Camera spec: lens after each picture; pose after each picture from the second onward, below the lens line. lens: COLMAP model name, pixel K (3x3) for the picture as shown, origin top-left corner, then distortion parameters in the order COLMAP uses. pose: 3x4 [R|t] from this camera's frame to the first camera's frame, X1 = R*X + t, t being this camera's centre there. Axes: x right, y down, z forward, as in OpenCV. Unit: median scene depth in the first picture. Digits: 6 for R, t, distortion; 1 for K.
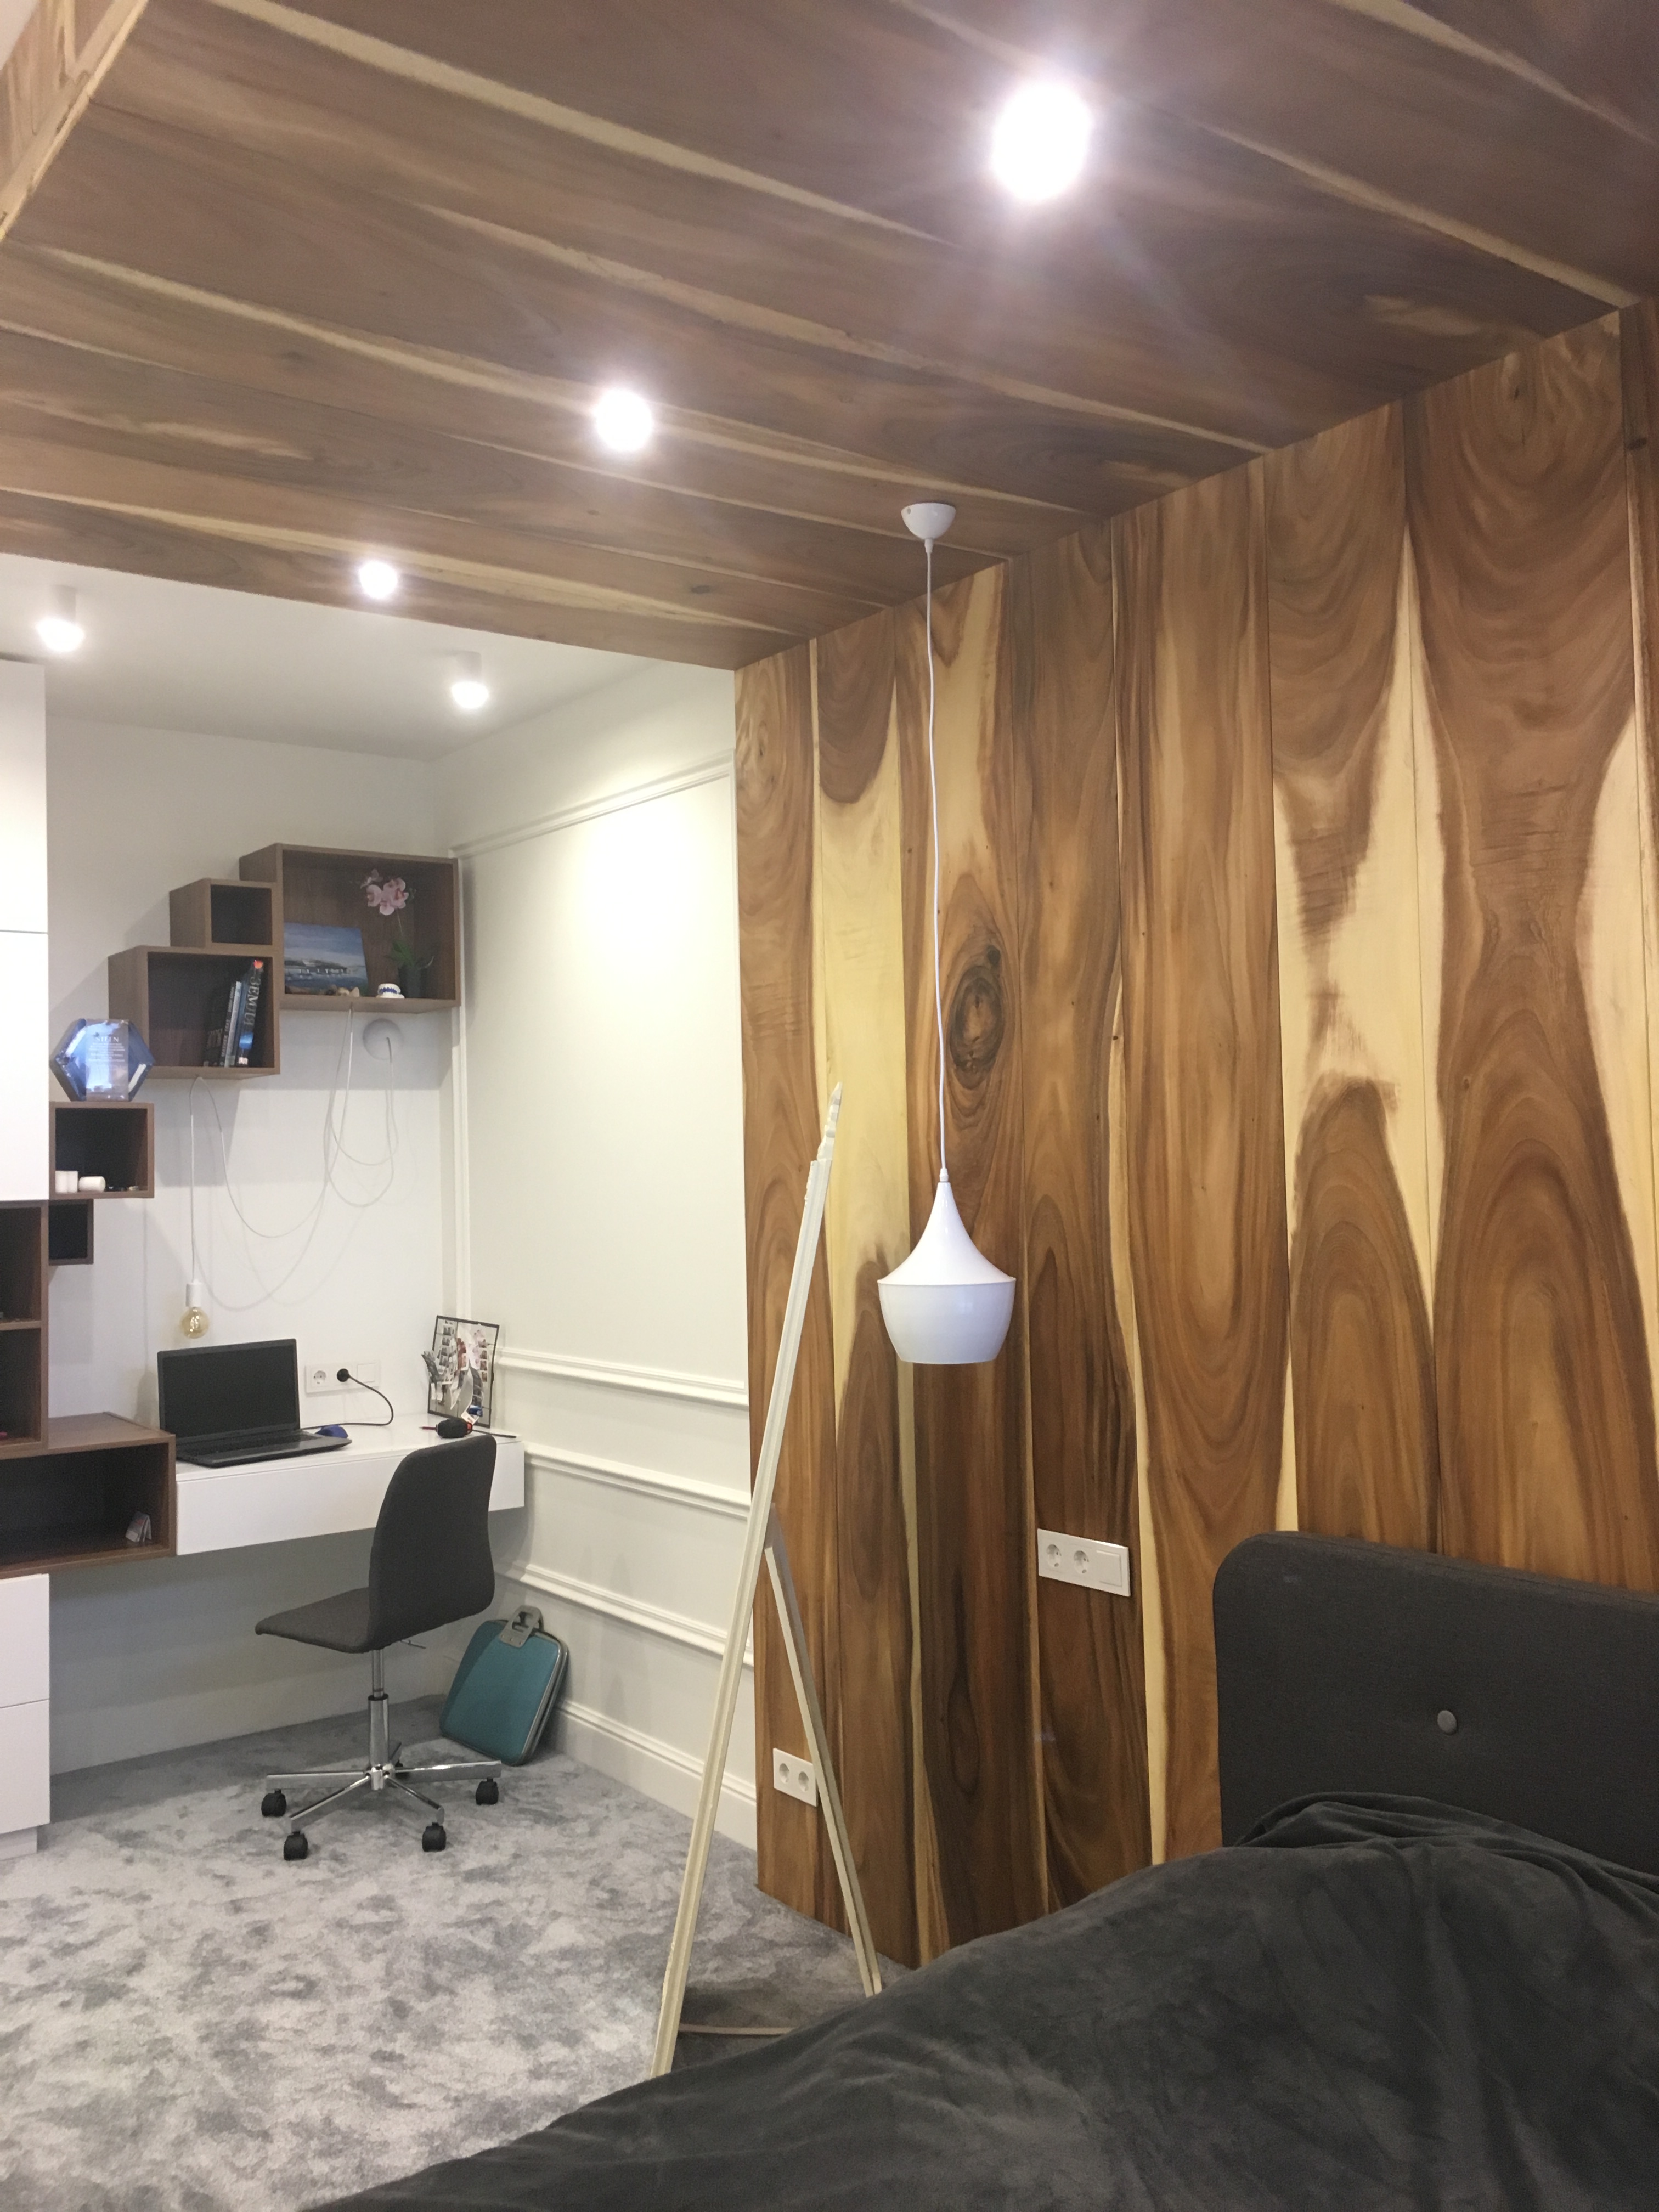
lens RADIAL K [[1896.3, 0, 825.7], [0, 1896.3, 1098.9], [0, 0, 1]] dist [0.067790, -0.050980]
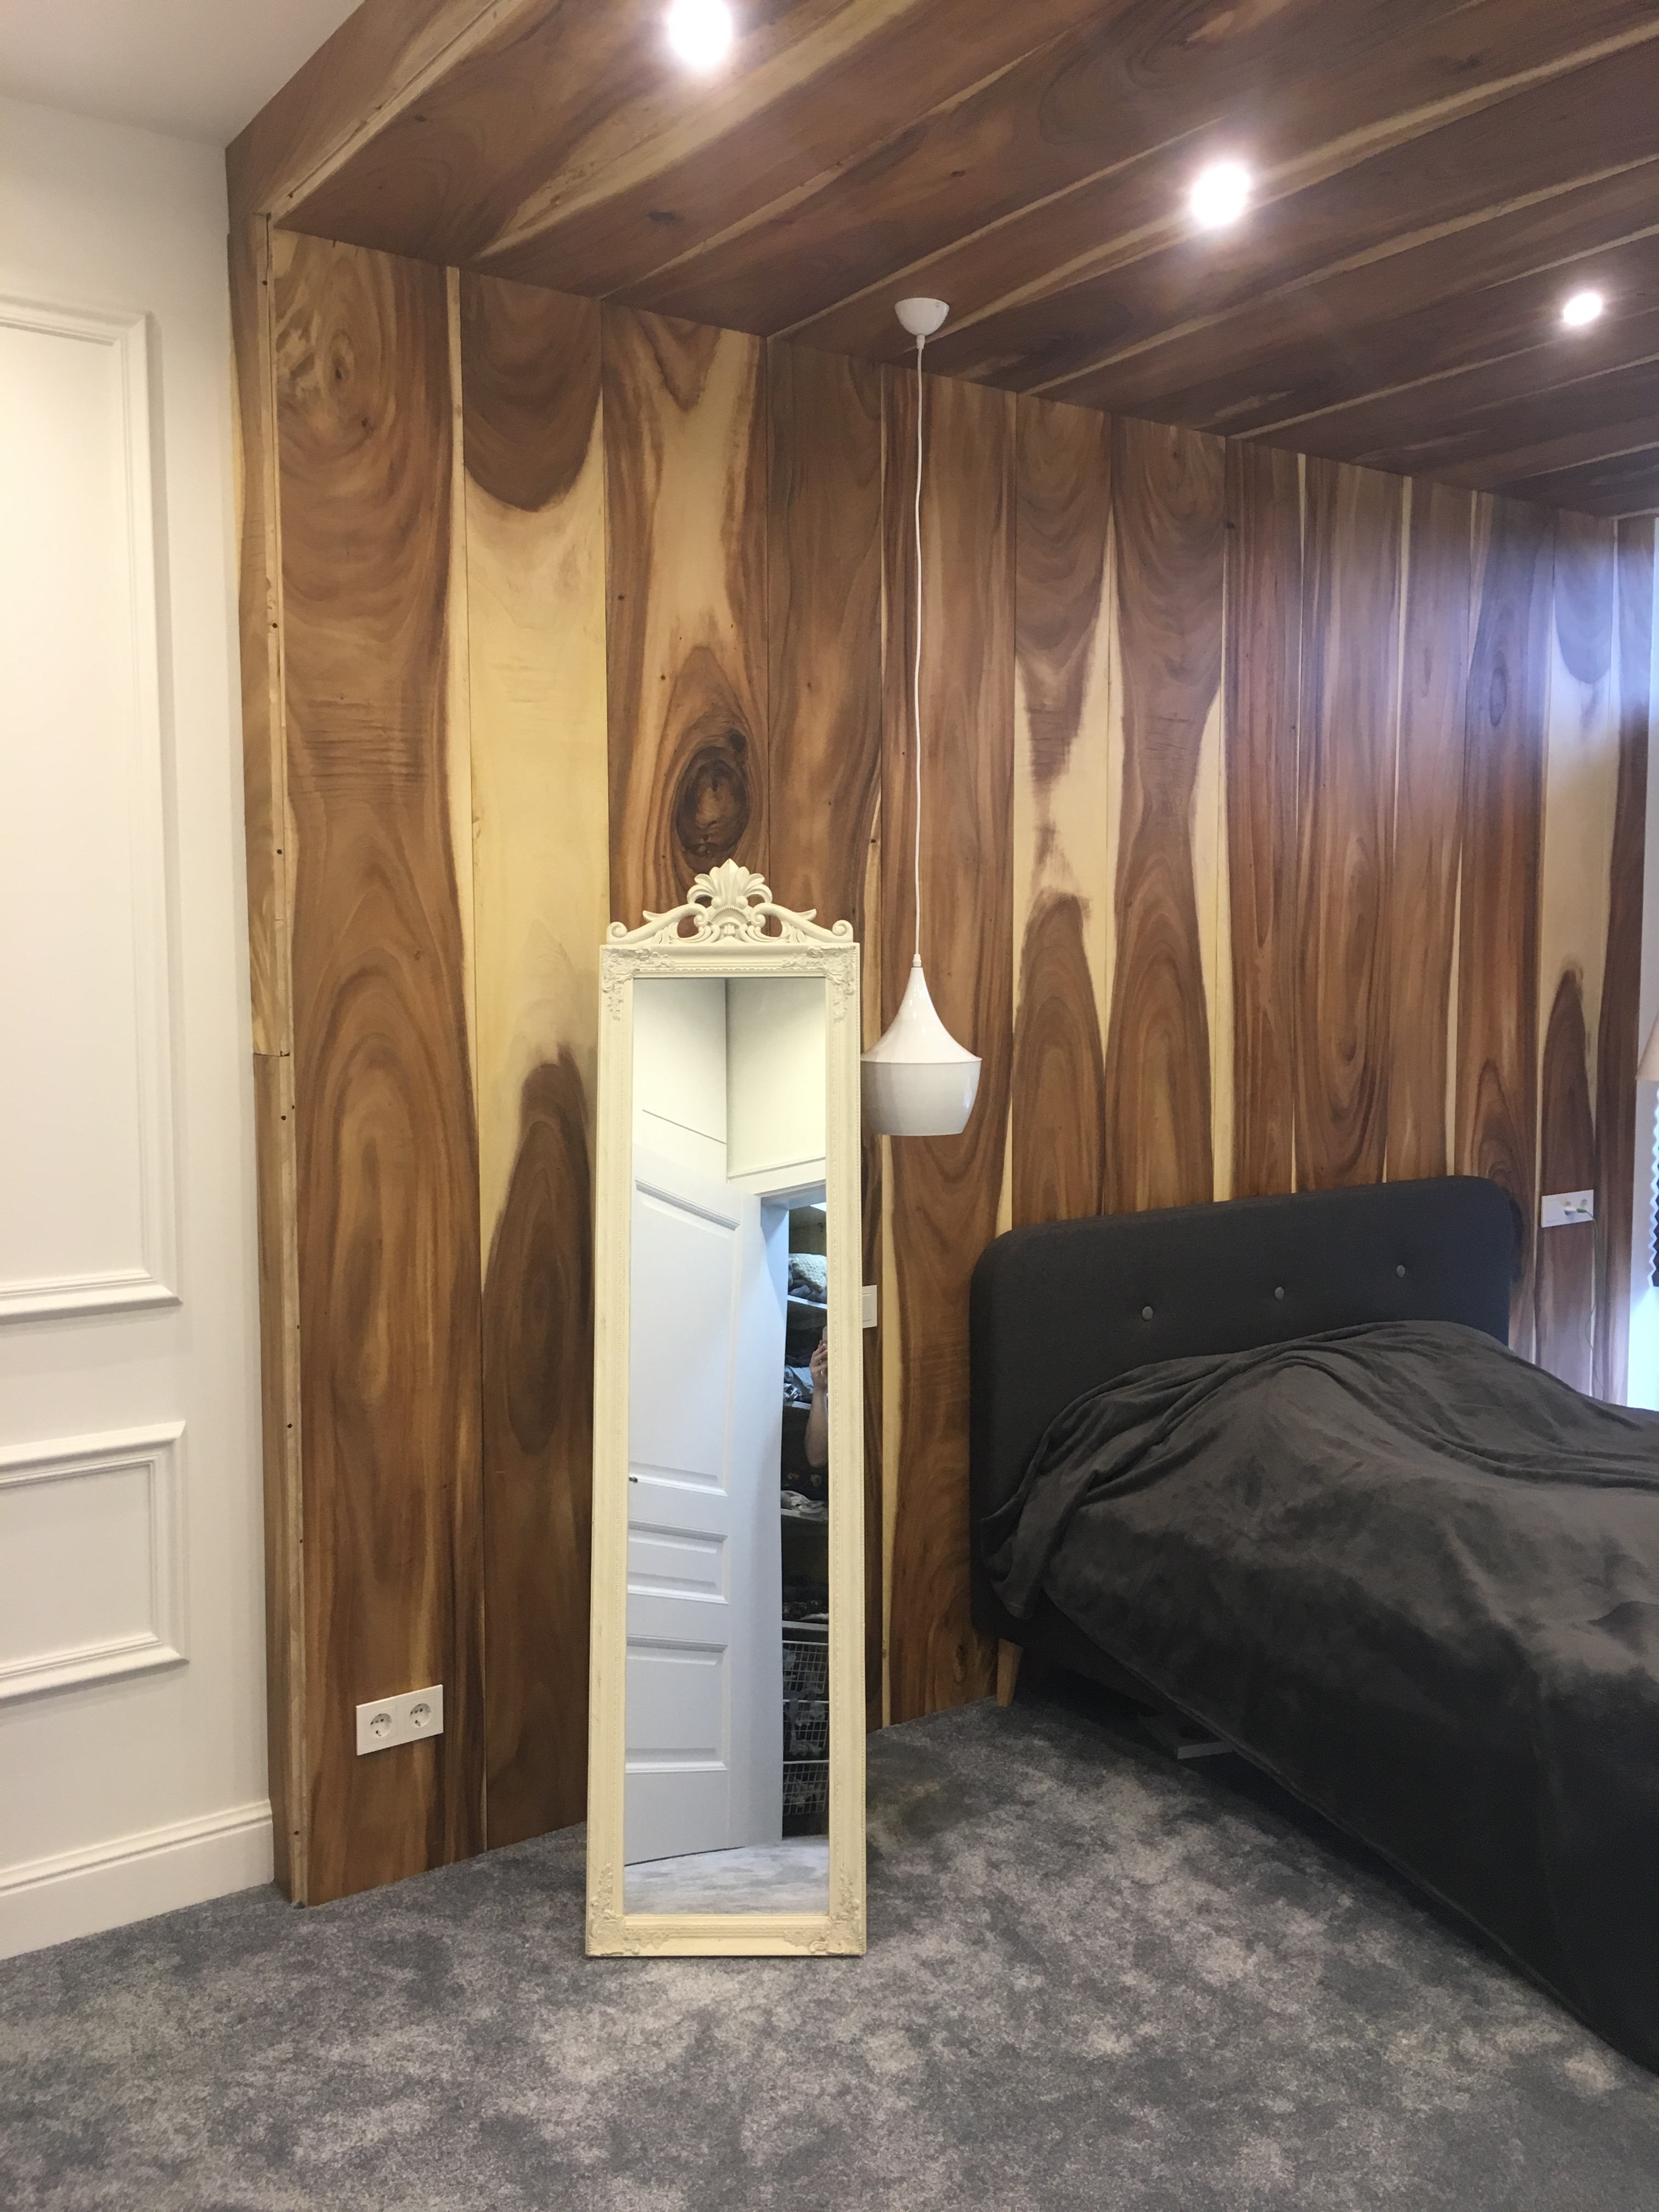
lens RADIAL K [[1896.3, 0, 825.2], [0, 1896.3, 1112.0], [0, 0, 1]] dist [0.067790, -0.050980]
pose [[0.010320, -0.060735, 0.998101, -1.037076], [-0.026825, 0.997778, 0.060992, 0.063464], [-0.999587, -0.027404, 0.008667, 1.072813]]
